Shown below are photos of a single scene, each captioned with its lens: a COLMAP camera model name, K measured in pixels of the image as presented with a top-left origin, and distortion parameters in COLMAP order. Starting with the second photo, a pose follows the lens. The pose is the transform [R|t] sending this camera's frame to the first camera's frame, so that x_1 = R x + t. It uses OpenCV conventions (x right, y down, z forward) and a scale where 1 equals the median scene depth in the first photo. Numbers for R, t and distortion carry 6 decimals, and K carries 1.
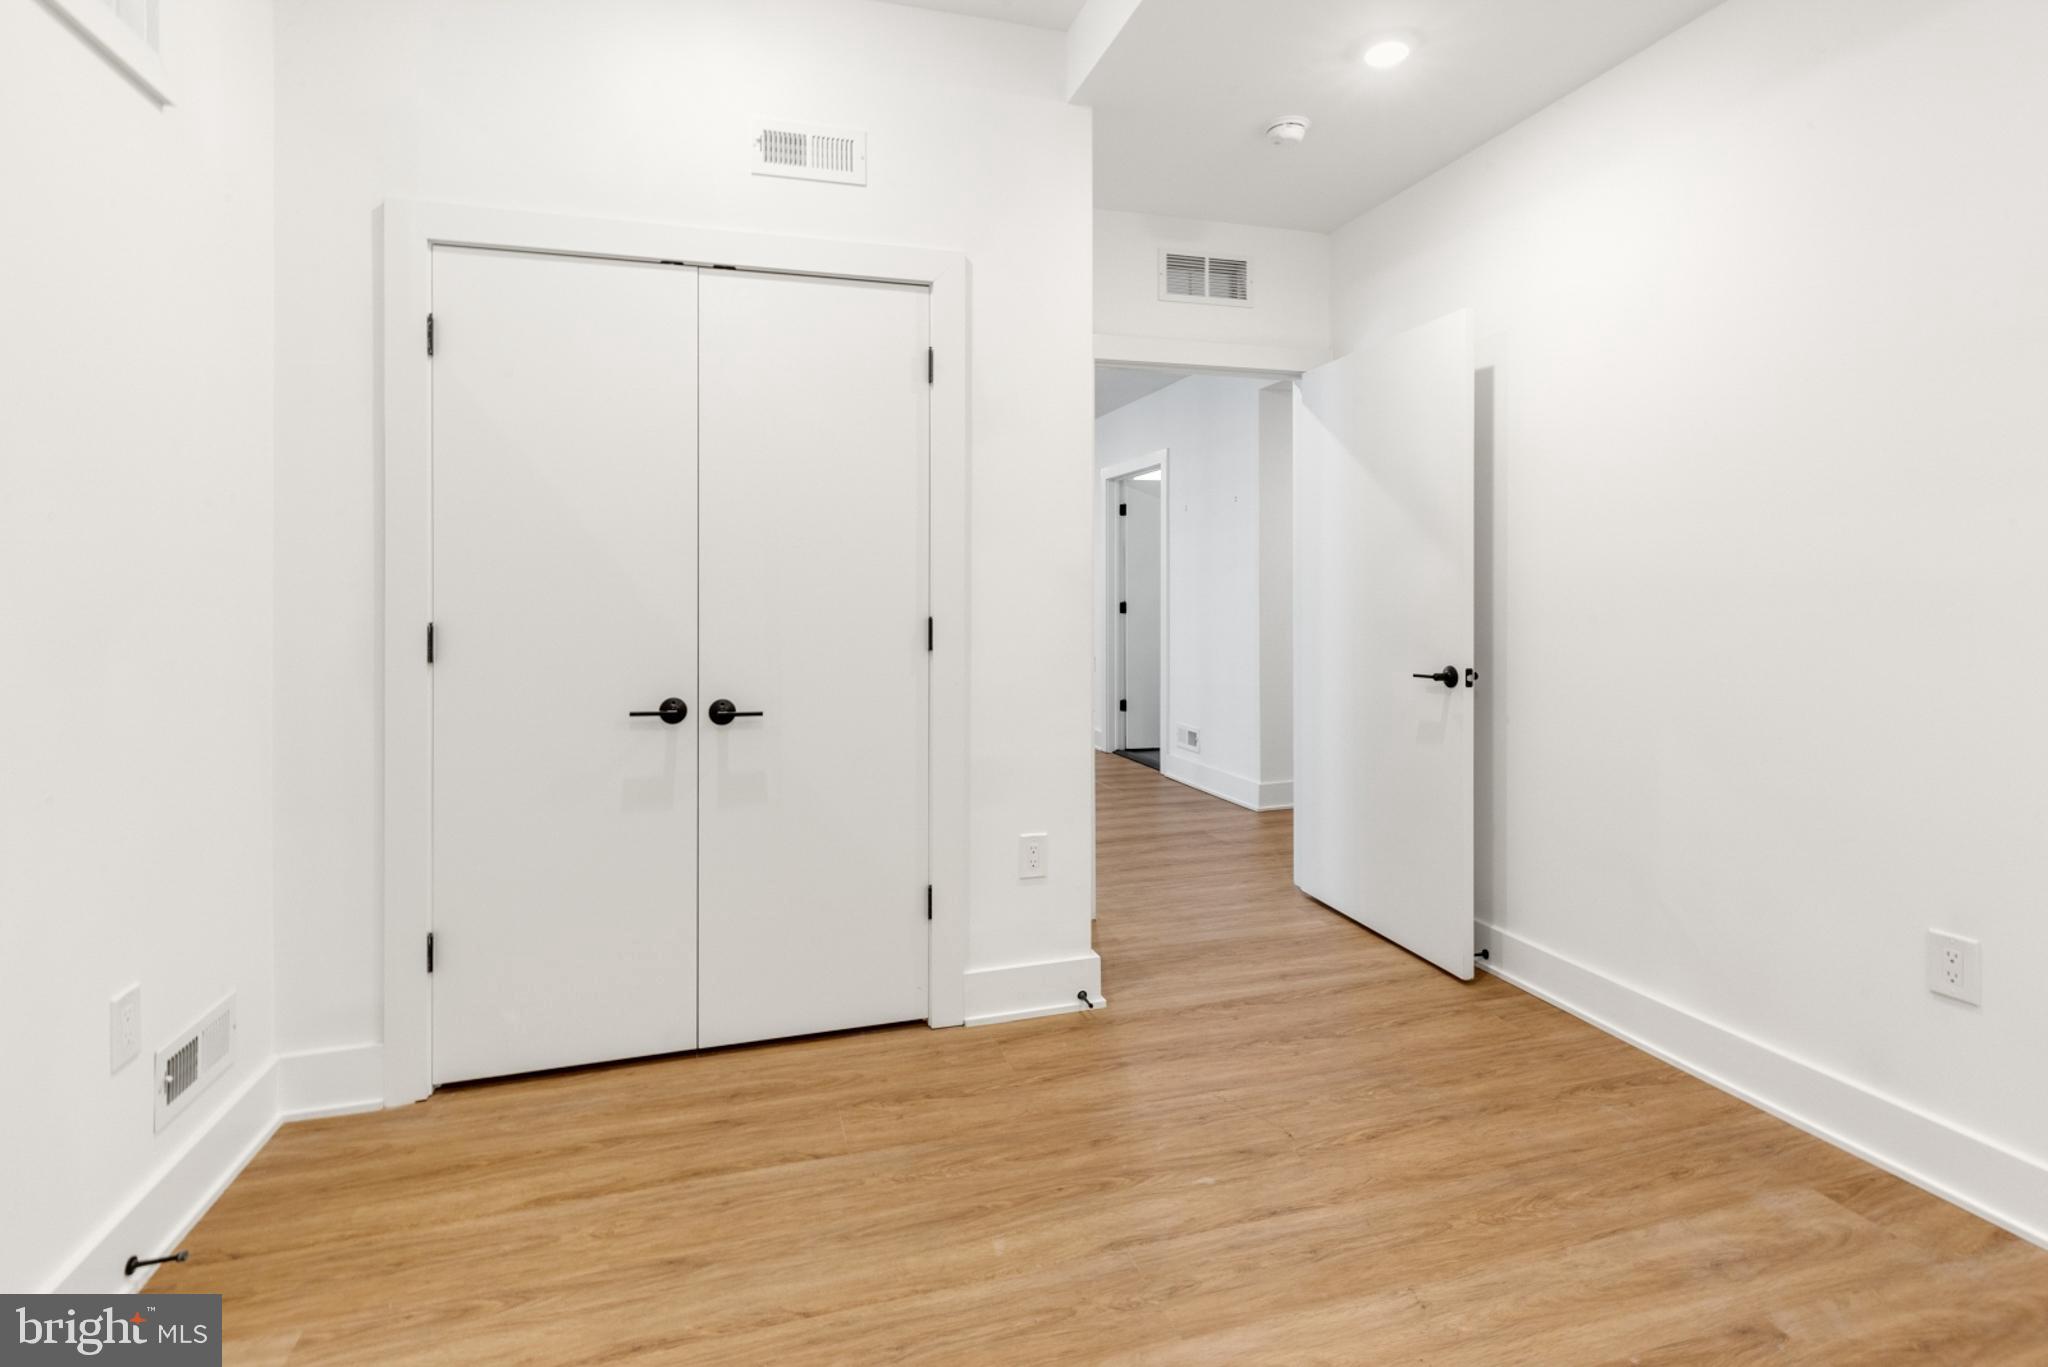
lens RADIAL K [[968.9, 0, 1015.8], [0, 968.9, 585.5], [0, 0, 1]] dist [0.004186, -0.000761]
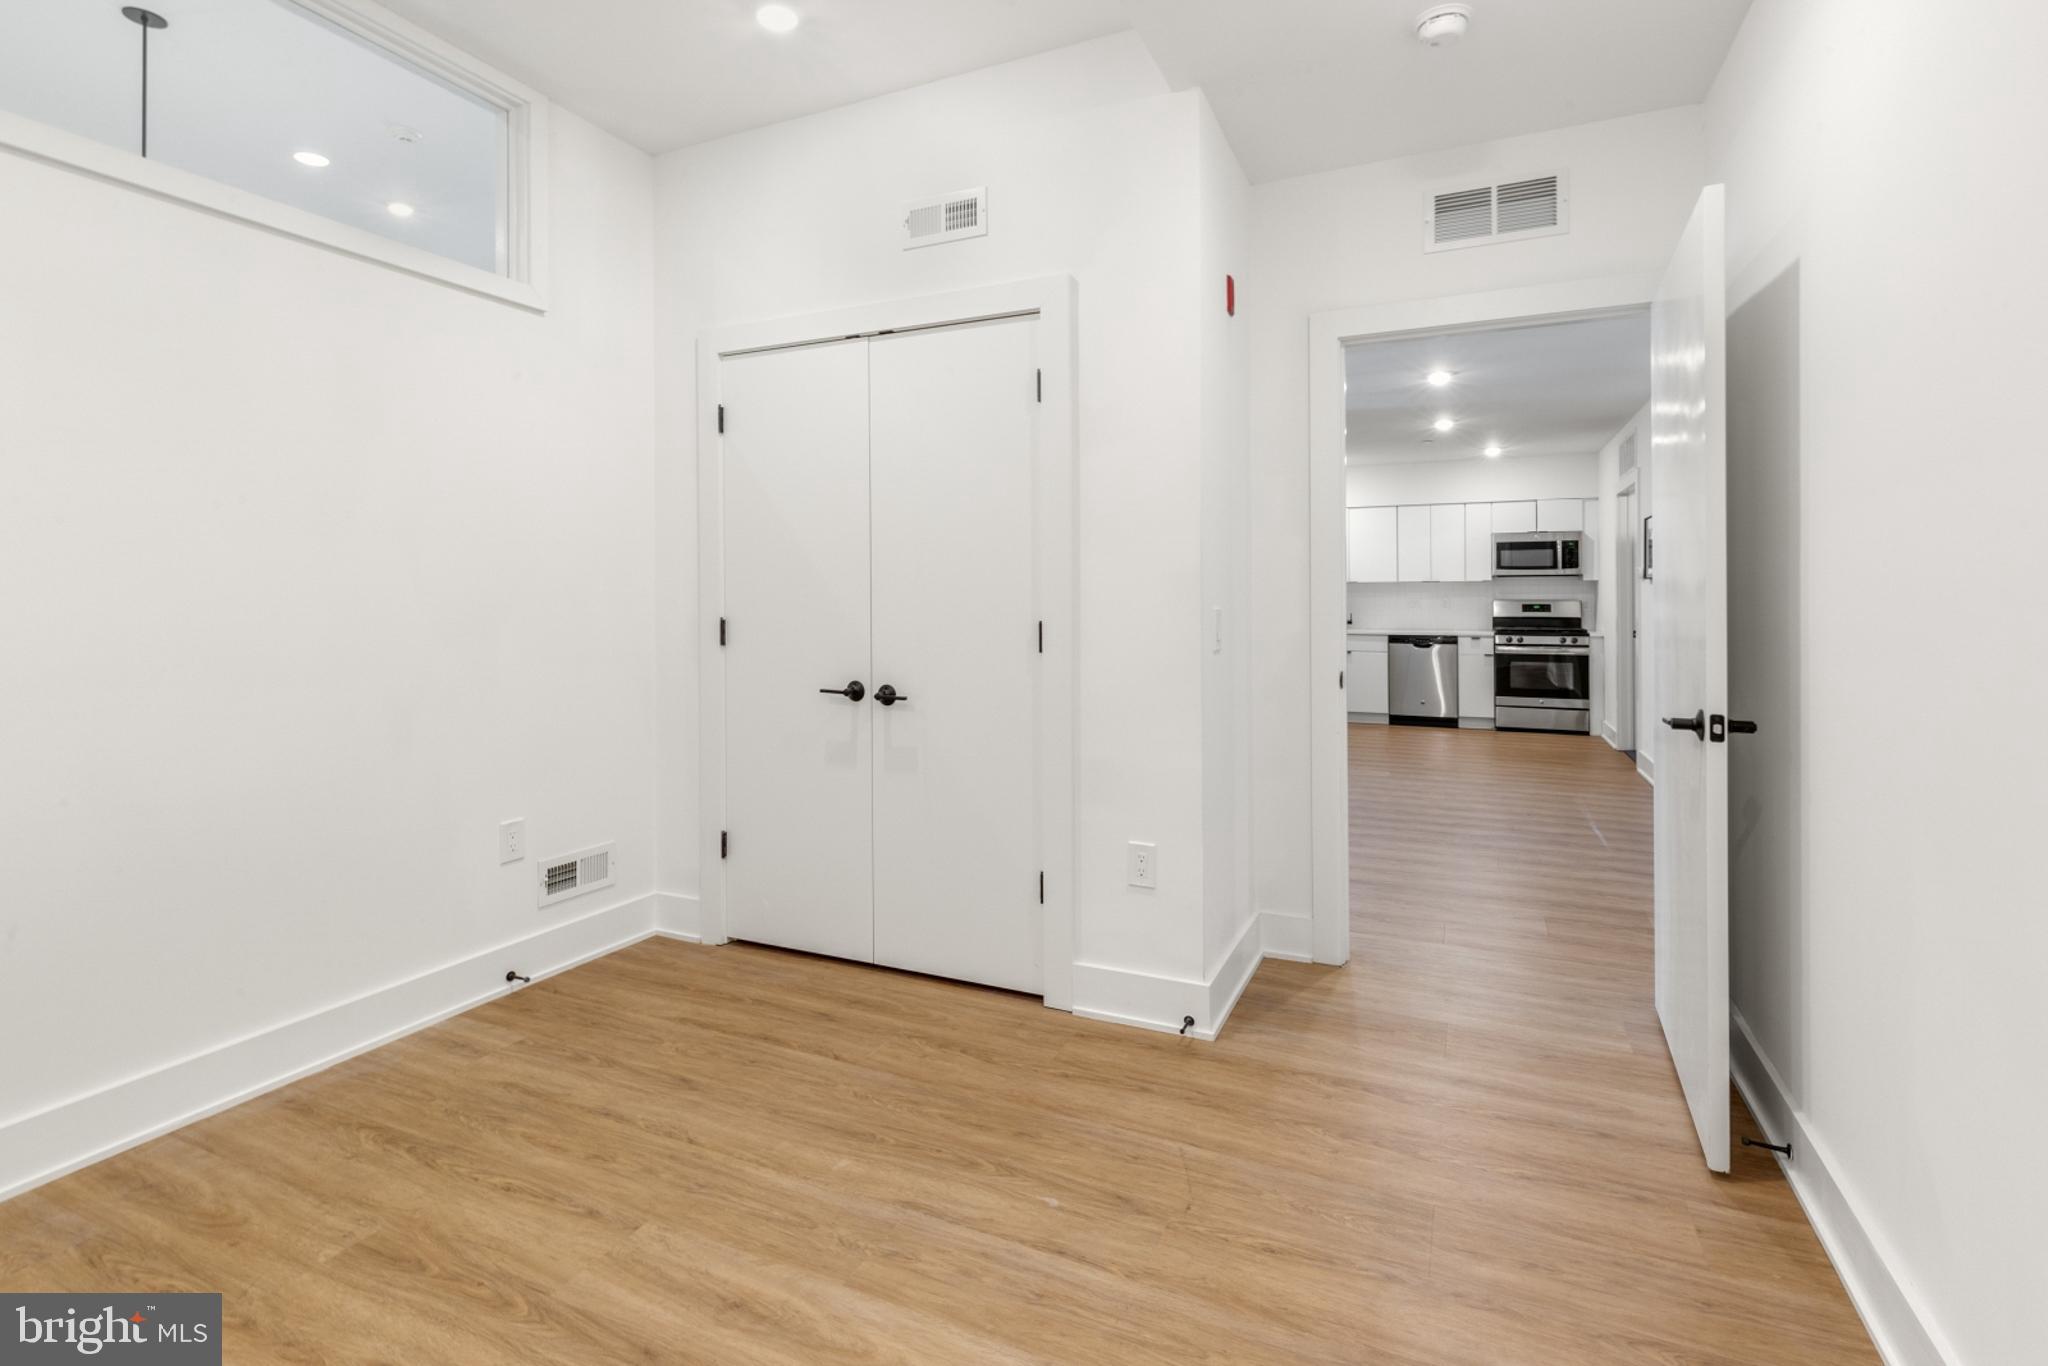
lens RADIAL K [[969.7, 0, 1024.9], [0, 969.7, 591.3], [0, 0, 1]] dist [0.005997, -0.001685]
pose [[0.751245, 0.000563, -0.660023, 0.731999], [0.000078, 1.000000, 0.000942, -0.001935], [0.660024, -0.000759, 0.751245, 0.220896]]
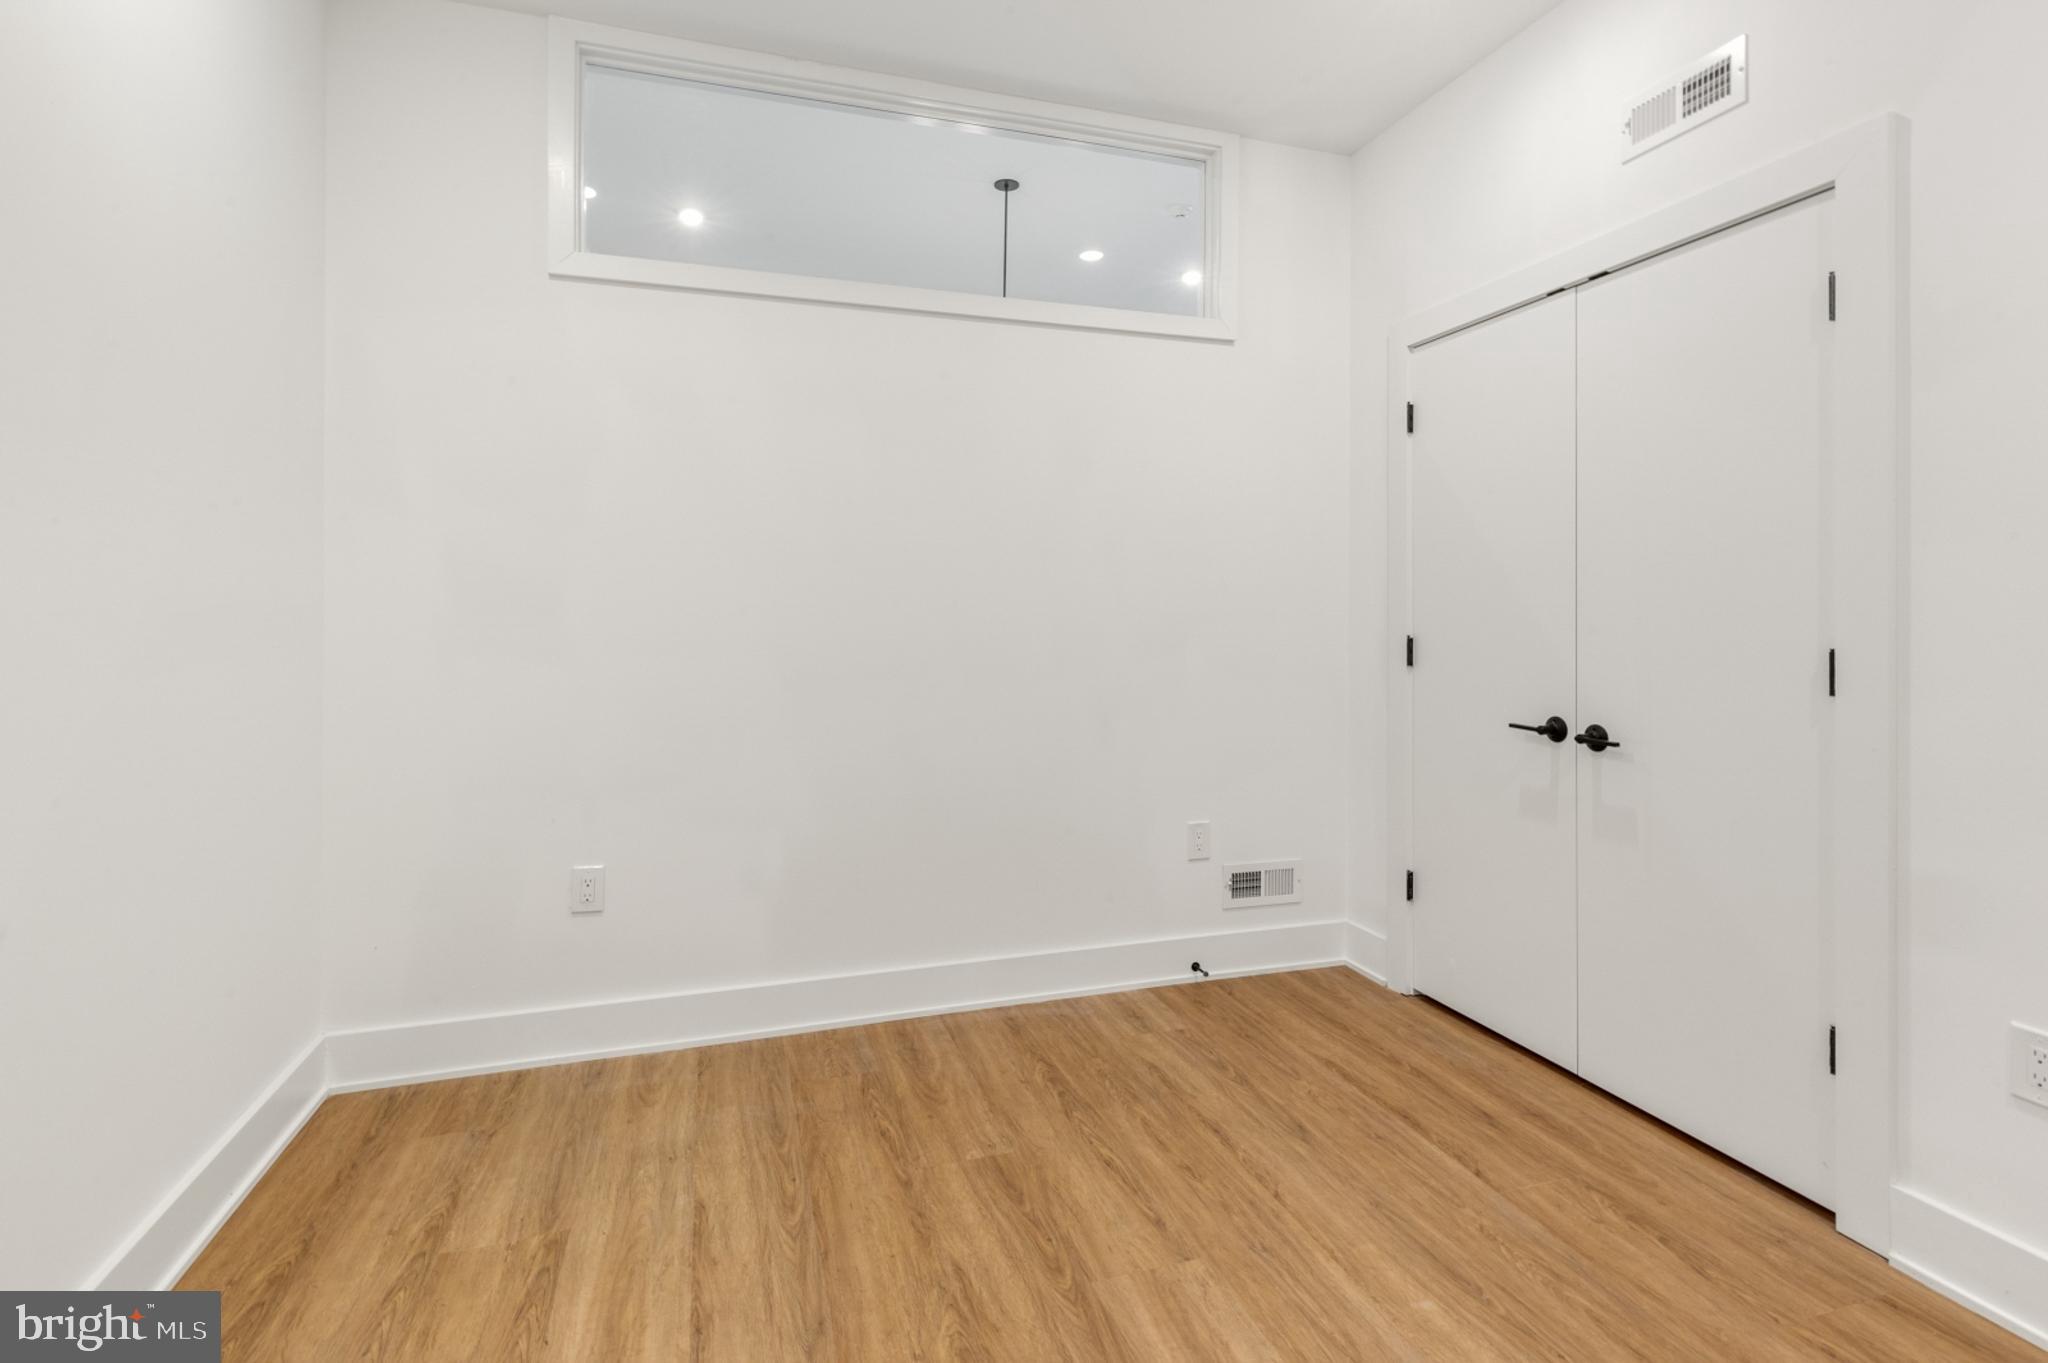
lens RADIAL K [[968.5, 0, 1016.9], [0, 968.5, 605.0], [0, 0, 1]] dist [0.004430, -0.000850]
pose [[0.020264, -0.002956, -0.999790, 0.743611], [0.005796, 0.999979, -0.002839, -0.001941], [0.999778, -0.005737, 0.020280, 0.471637]]
